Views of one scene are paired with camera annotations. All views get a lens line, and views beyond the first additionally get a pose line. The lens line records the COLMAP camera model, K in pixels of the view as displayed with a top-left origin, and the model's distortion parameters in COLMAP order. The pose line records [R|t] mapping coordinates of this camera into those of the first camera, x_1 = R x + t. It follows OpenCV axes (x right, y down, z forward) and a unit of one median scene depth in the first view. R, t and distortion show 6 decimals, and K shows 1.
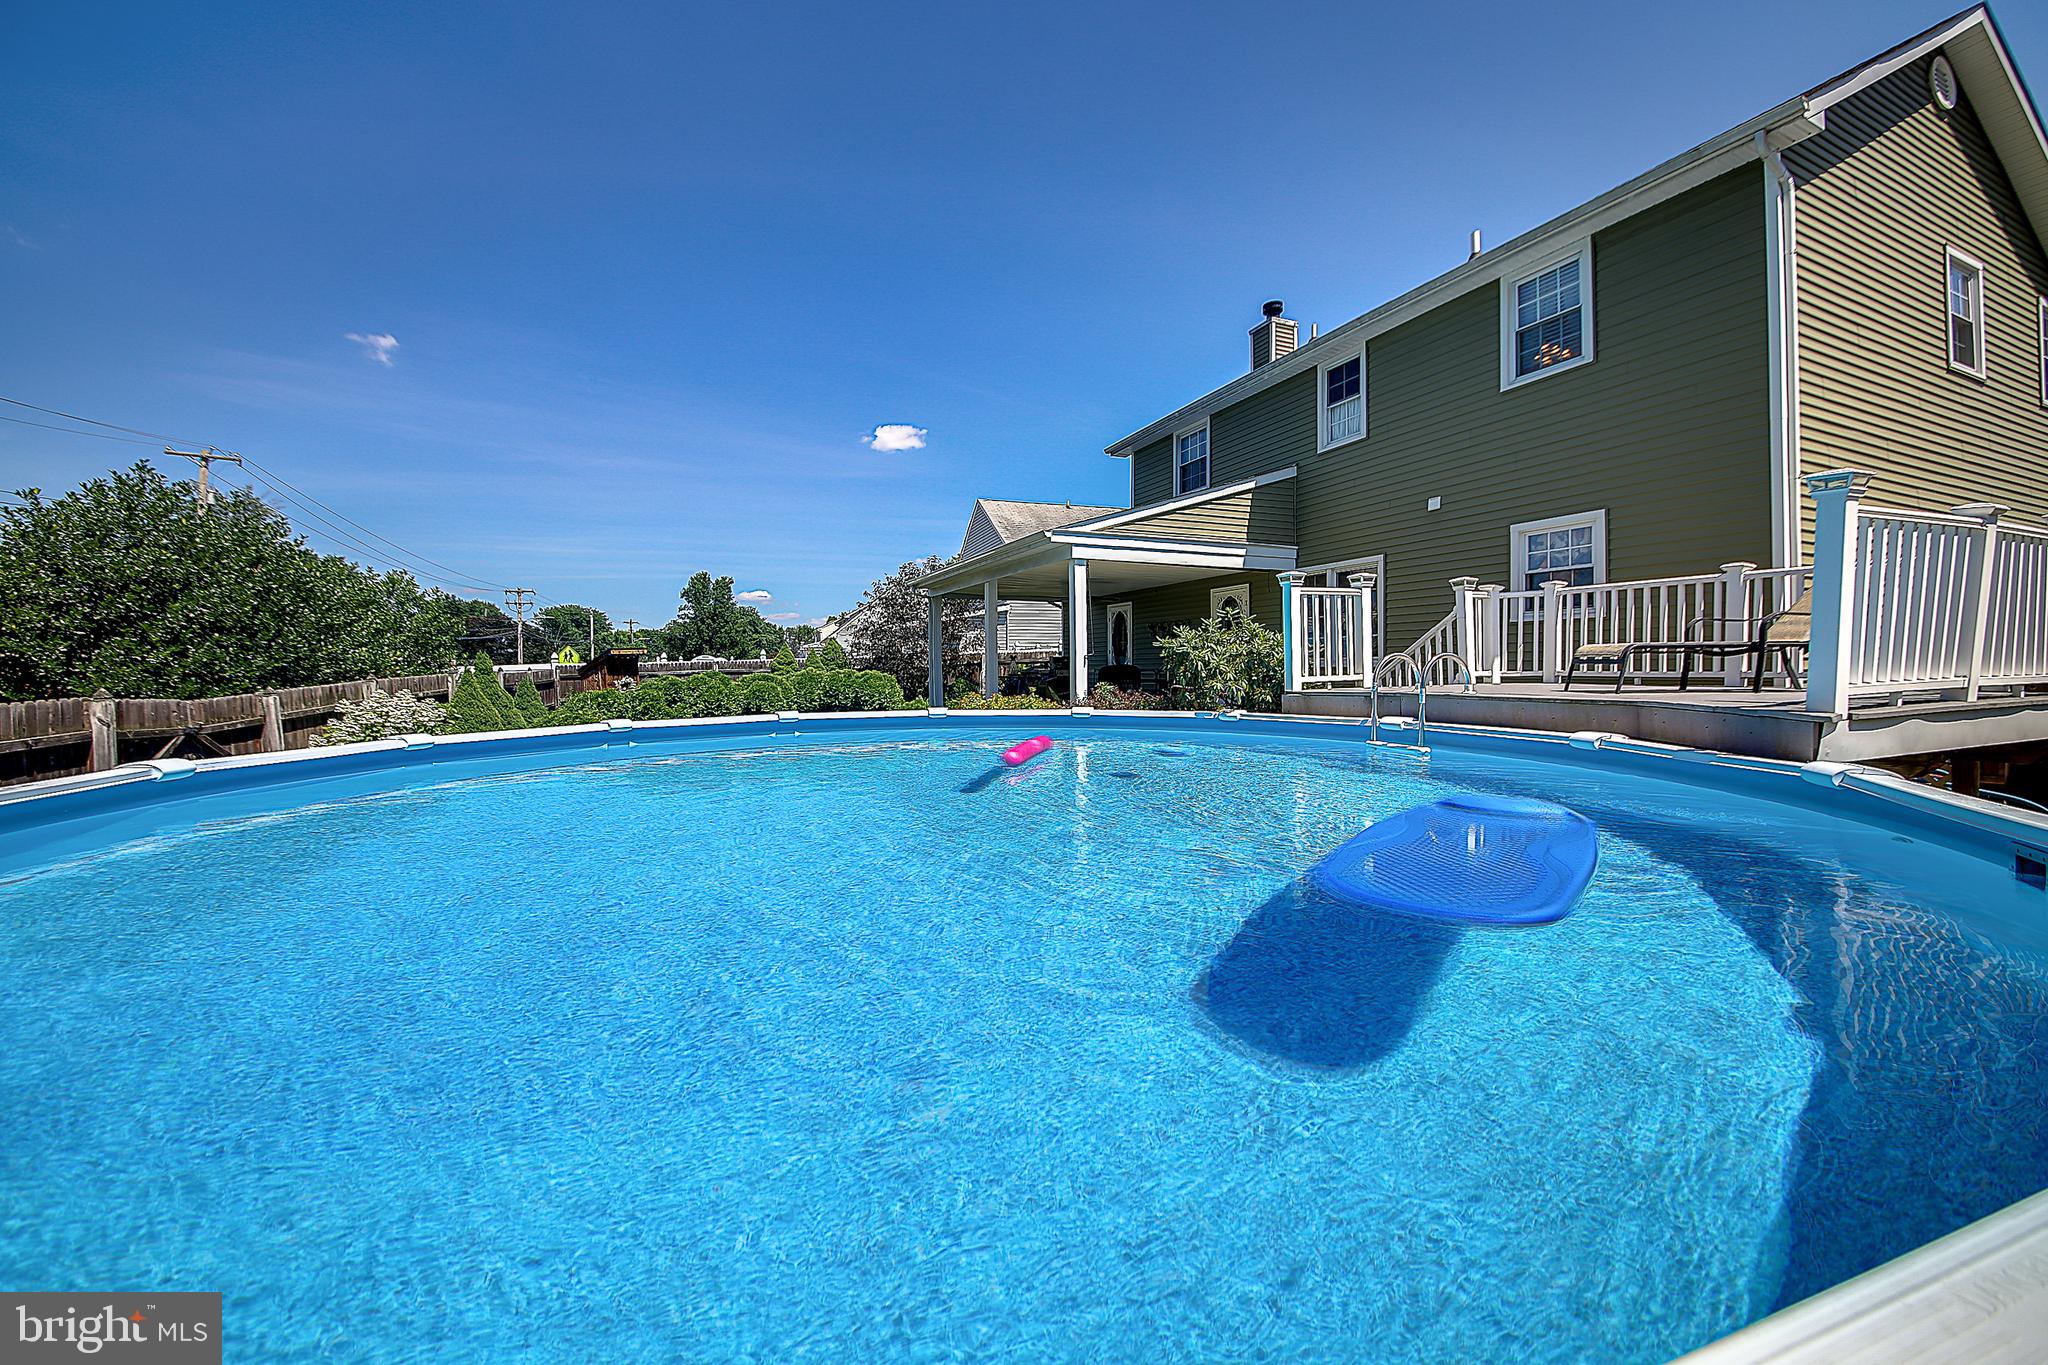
lens RADIAL K [[777.3, 0, 1022.1], [0, 777.3, 669.9], [0, 0, 1]] dist [0.007615, -0.000210]
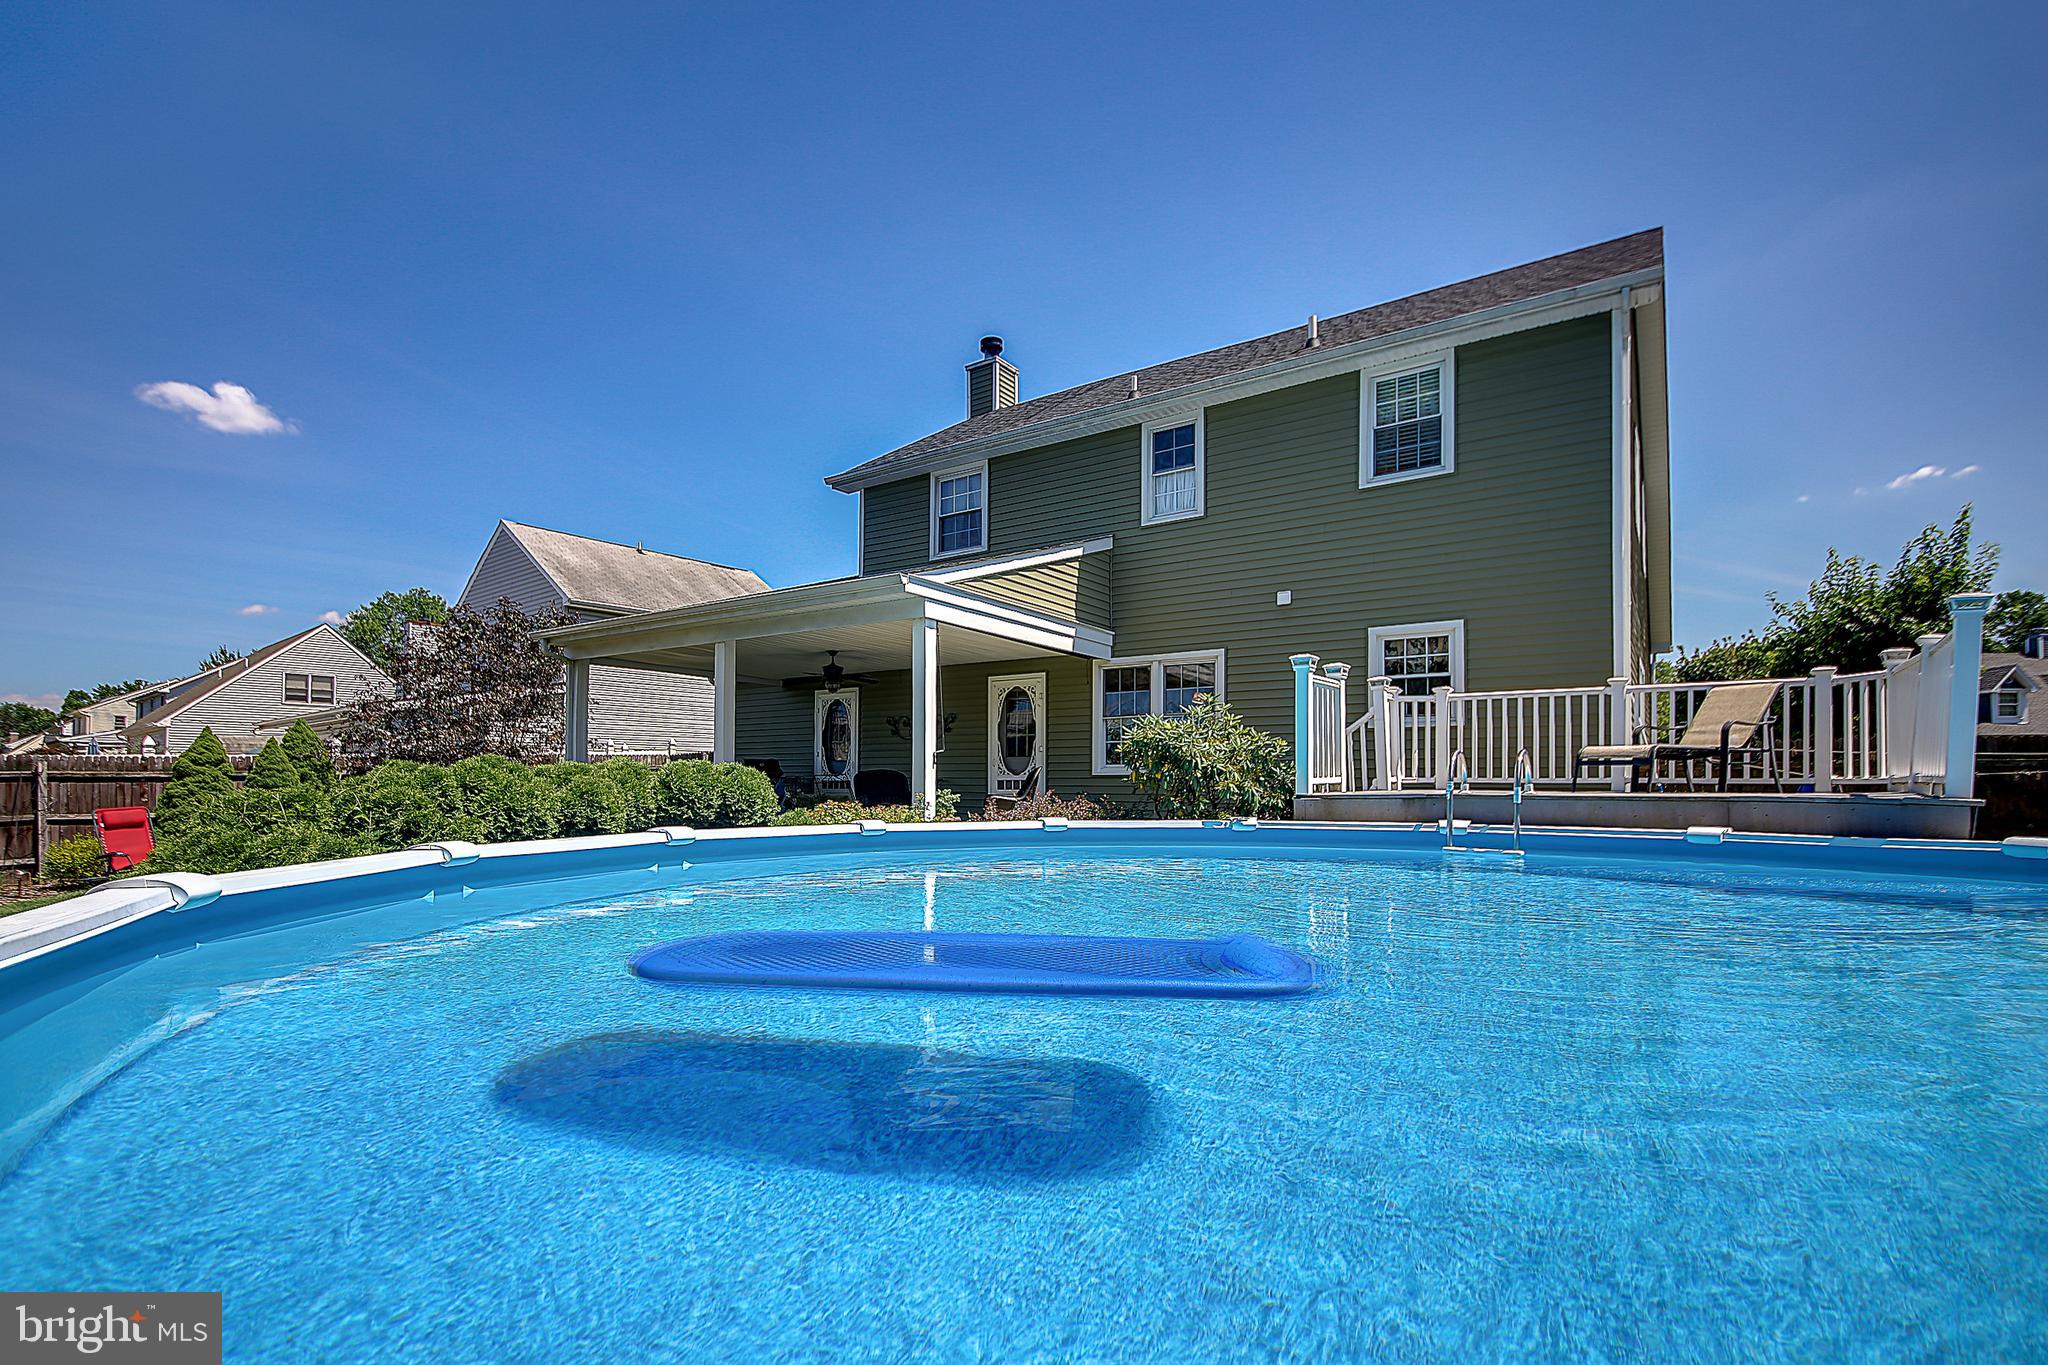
lens RADIAL K [[966.4, 0, 1078.2], [0, 966.4, 779.7], [0, 0, 1]] dist [0.017154, -0.001423]
pose [[0.850057, 0.011549, 0.526563, -0.306830], [-0.007044, 0.999919, -0.010559, 0.017430], [-0.526643, 0.005267, 0.850070, 0.170420]]
